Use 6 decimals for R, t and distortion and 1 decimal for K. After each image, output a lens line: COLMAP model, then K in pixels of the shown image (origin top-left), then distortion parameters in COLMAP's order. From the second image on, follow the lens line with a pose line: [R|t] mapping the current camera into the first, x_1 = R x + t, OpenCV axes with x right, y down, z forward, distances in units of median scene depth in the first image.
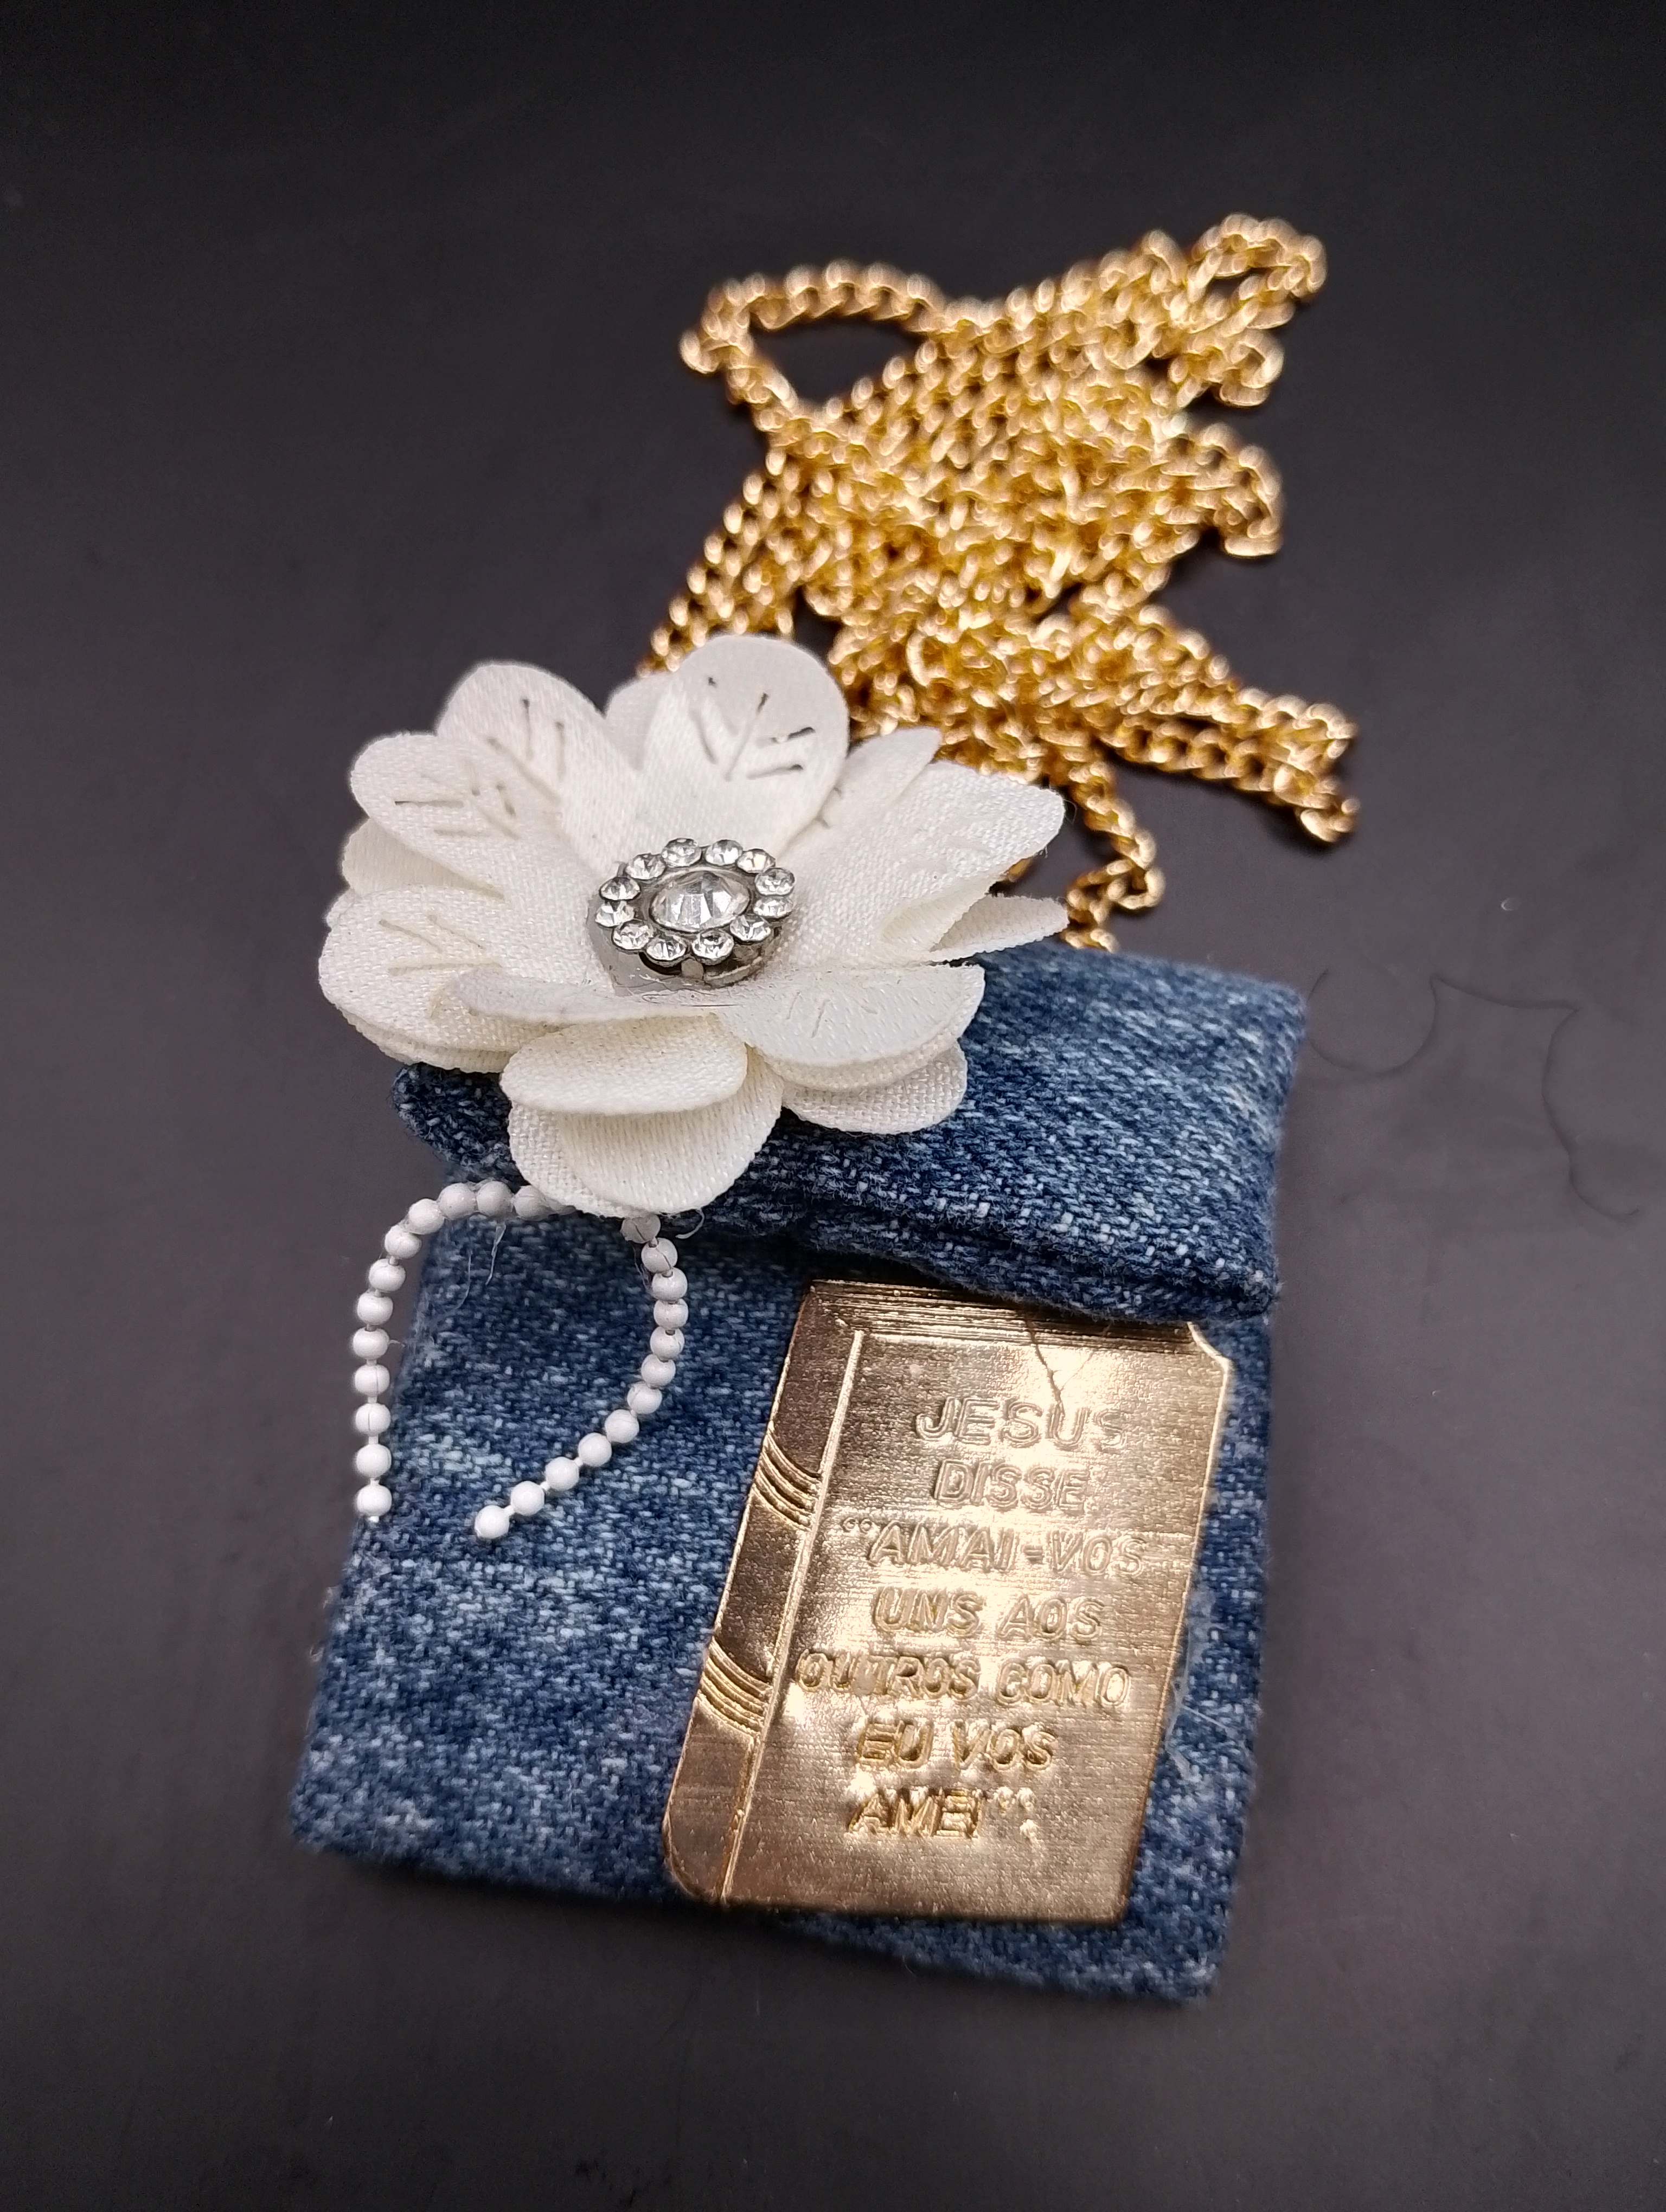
lens RADIAL K [[1930.5, 0, 830.9], [0, 1930.5, 1072.1], [0, 0, 1]] dist [0.079942, -0.318497]
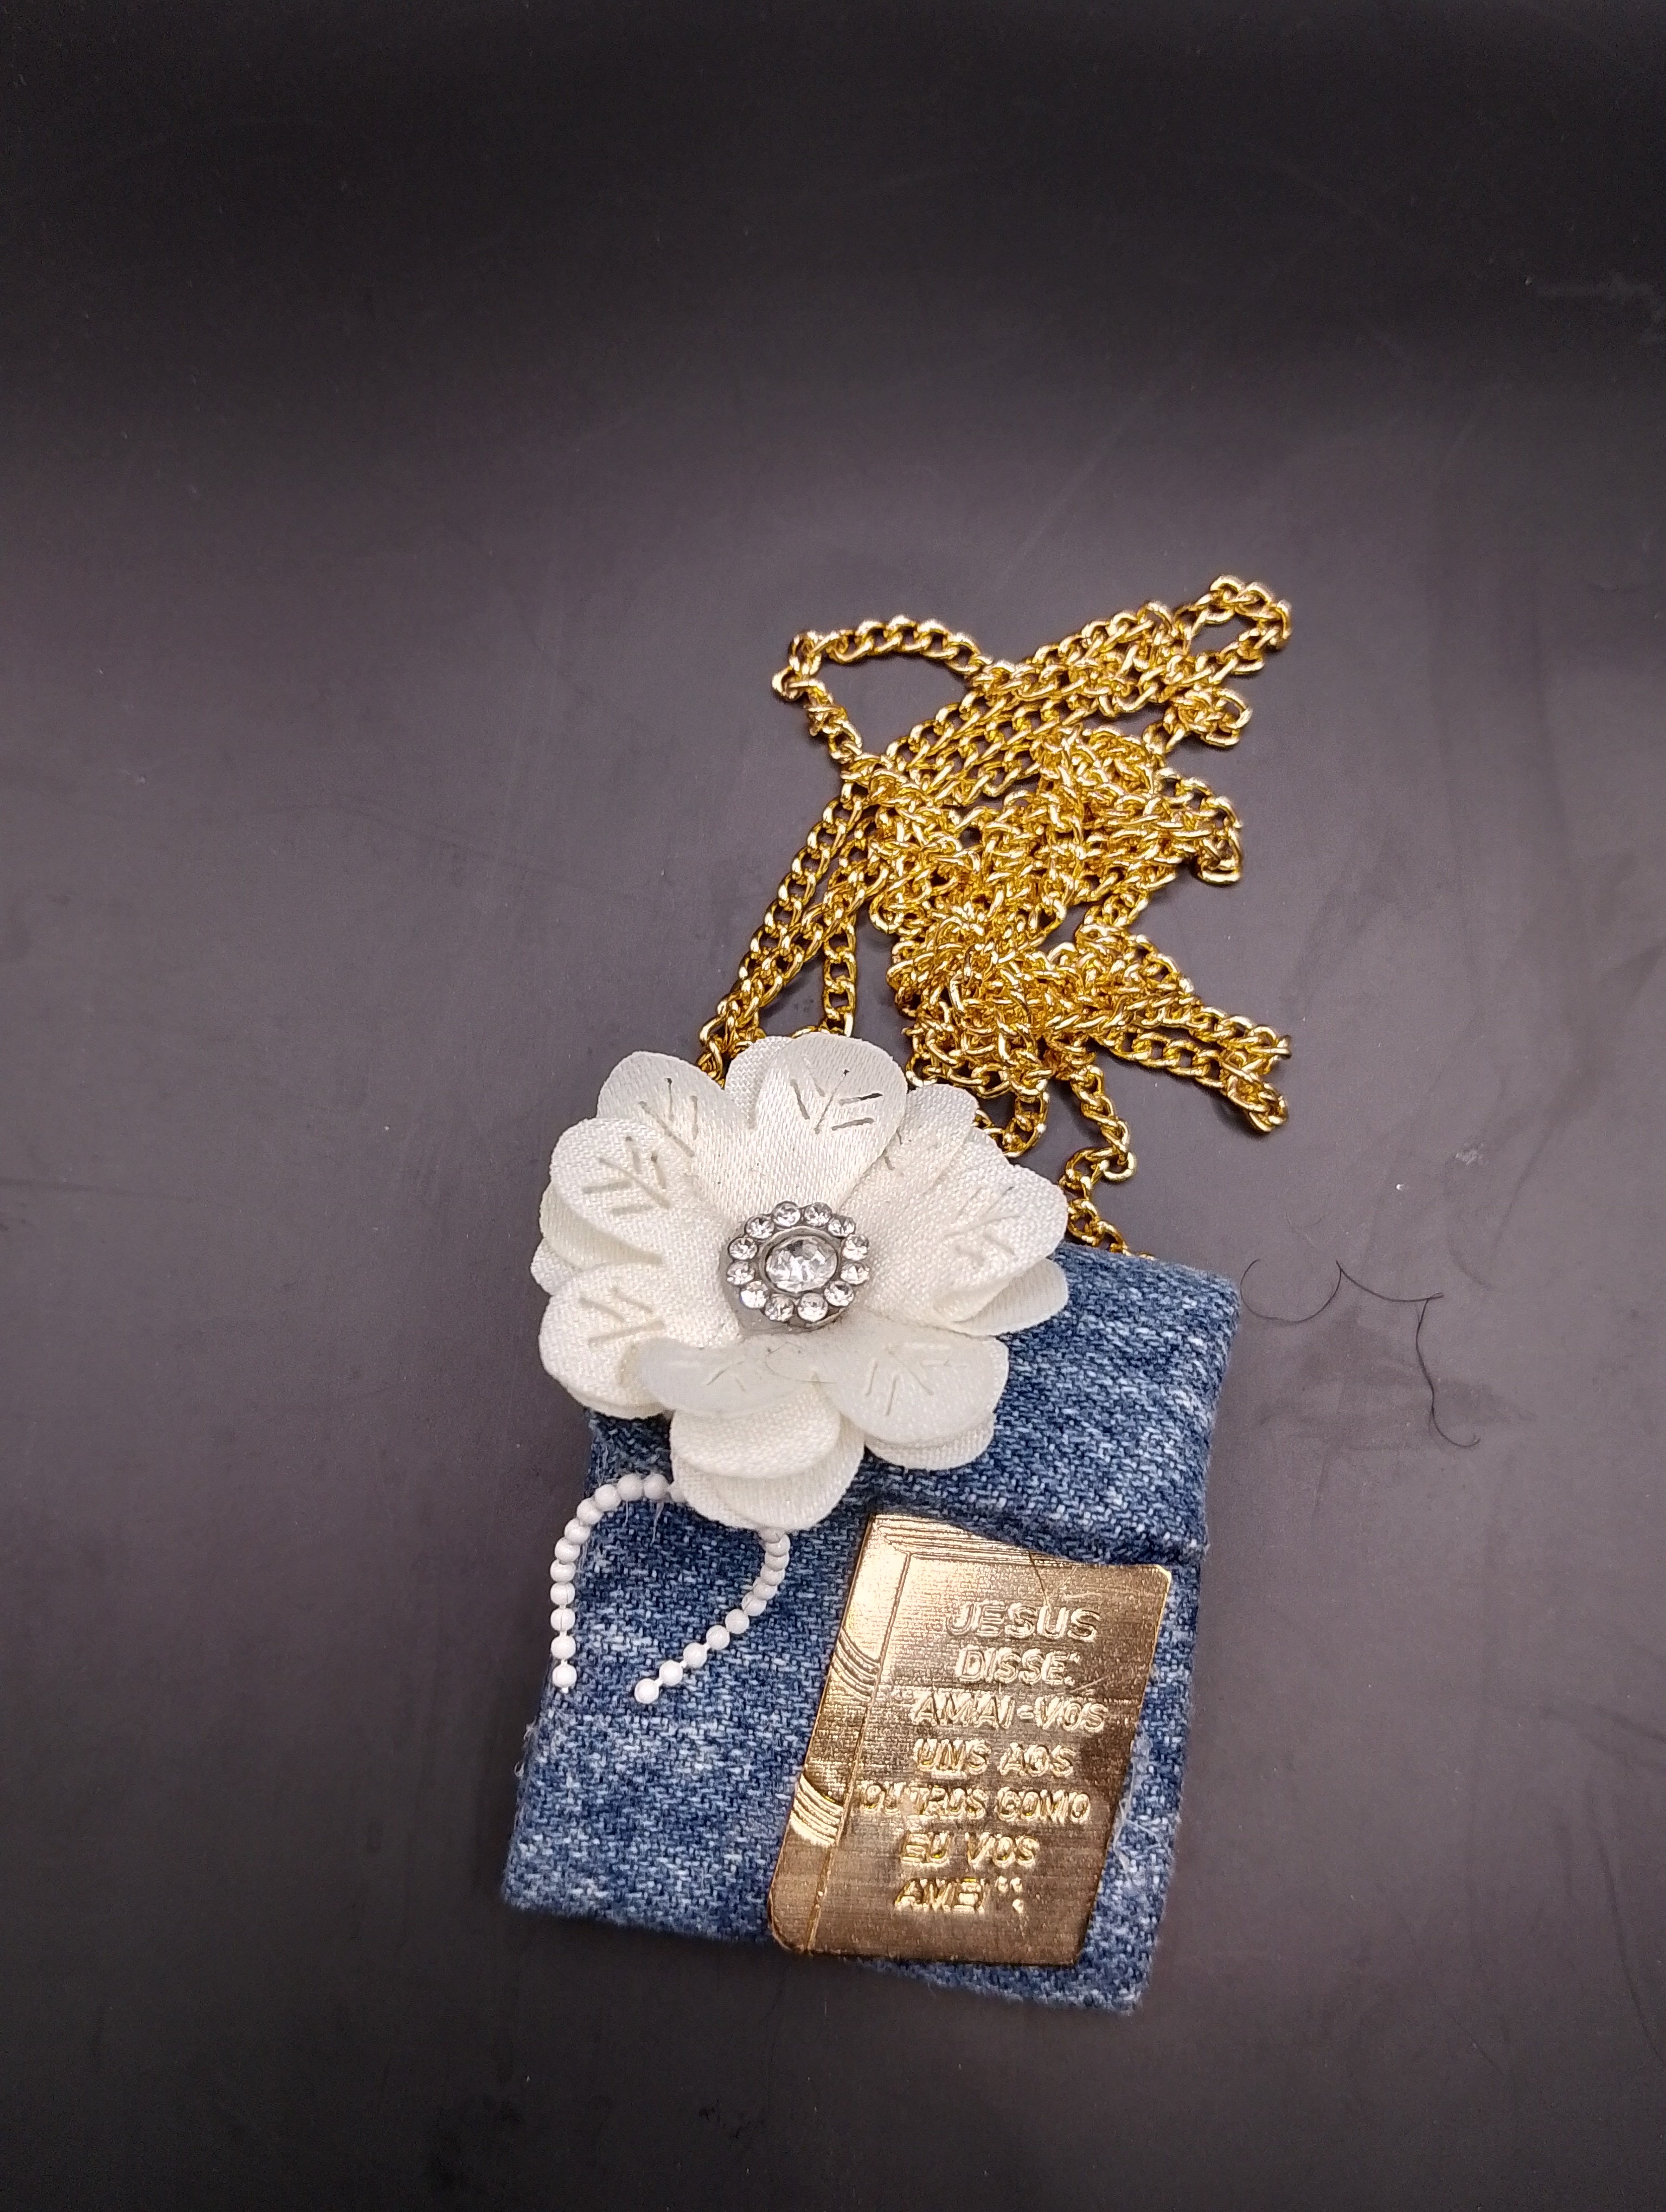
lens RADIAL K [[1883.7, 0, 837.7], [0, 1883.7, 1083.4], [0, 0, 1]] dist [0.062197, -0.294538]
pose [[0.999649, 0.022036, 0.014686, -0.065432], [-0.023705, 0.991836, 0.125297, -0.386097], [-0.011805, -0.125601, 0.992011, -0.318572]]
